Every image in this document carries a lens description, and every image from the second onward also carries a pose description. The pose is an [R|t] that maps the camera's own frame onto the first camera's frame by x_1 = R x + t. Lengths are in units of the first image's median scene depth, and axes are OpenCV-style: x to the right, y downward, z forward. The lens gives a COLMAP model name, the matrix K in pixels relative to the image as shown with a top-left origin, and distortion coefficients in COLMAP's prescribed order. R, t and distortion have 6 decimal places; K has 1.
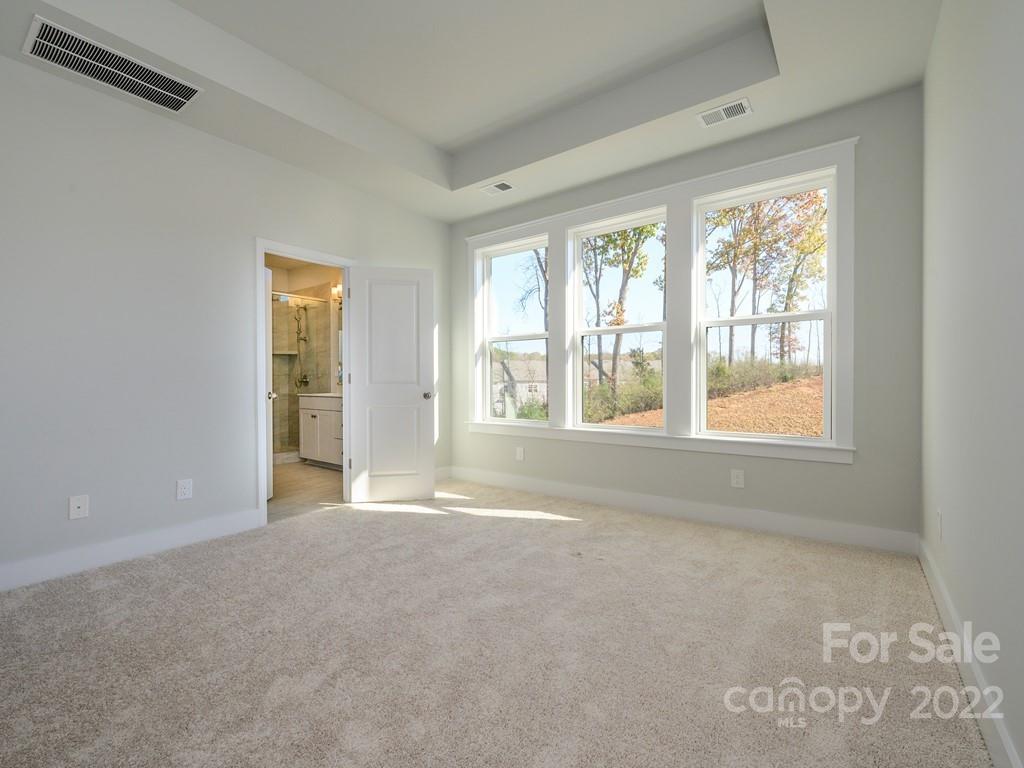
lens RADIAL K [[457.3, 0, 518.2], [0, 457.3, 388.5], [0, 0, 1]] dist [0.000574, -0.000310]
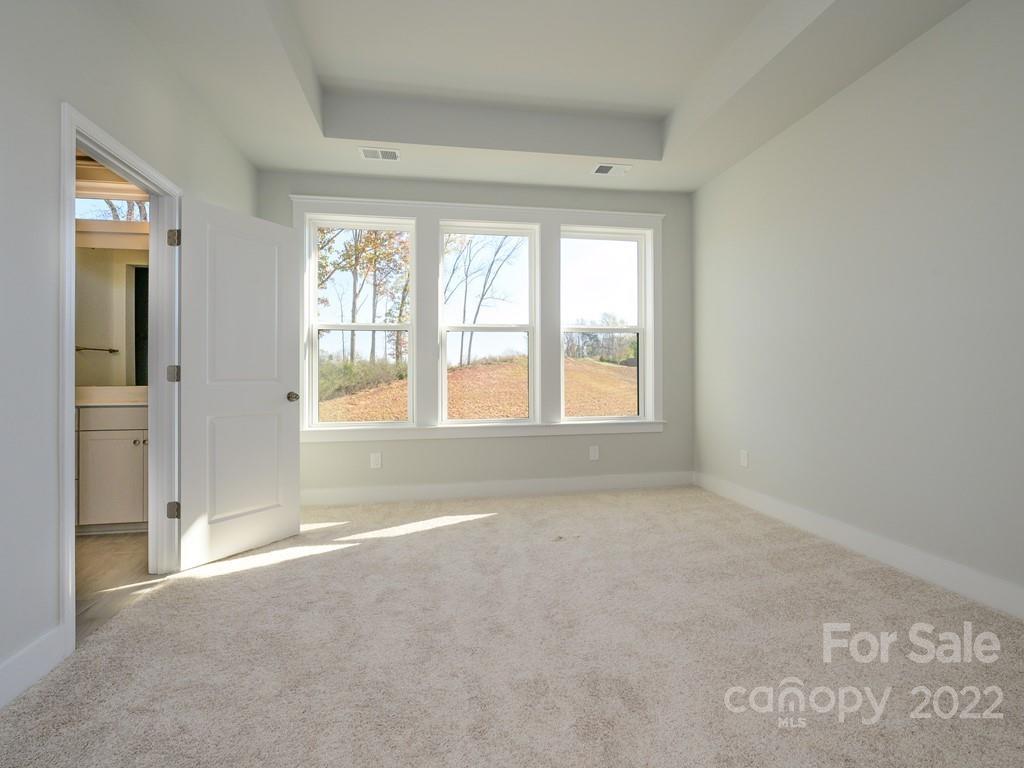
lens RADIAL K [[457.3, 0, 515.5], [0, 457.3, 375.9], [0, 0, 1]] dist [0.000574, -0.000310]
pose [[0.693677, 0.001055, 0.720286, -0.406555], [0.016139, 0.999725, -0.017007, 0.000174], [-0.720106, 0.023422, 0.693469, 0.186517]]
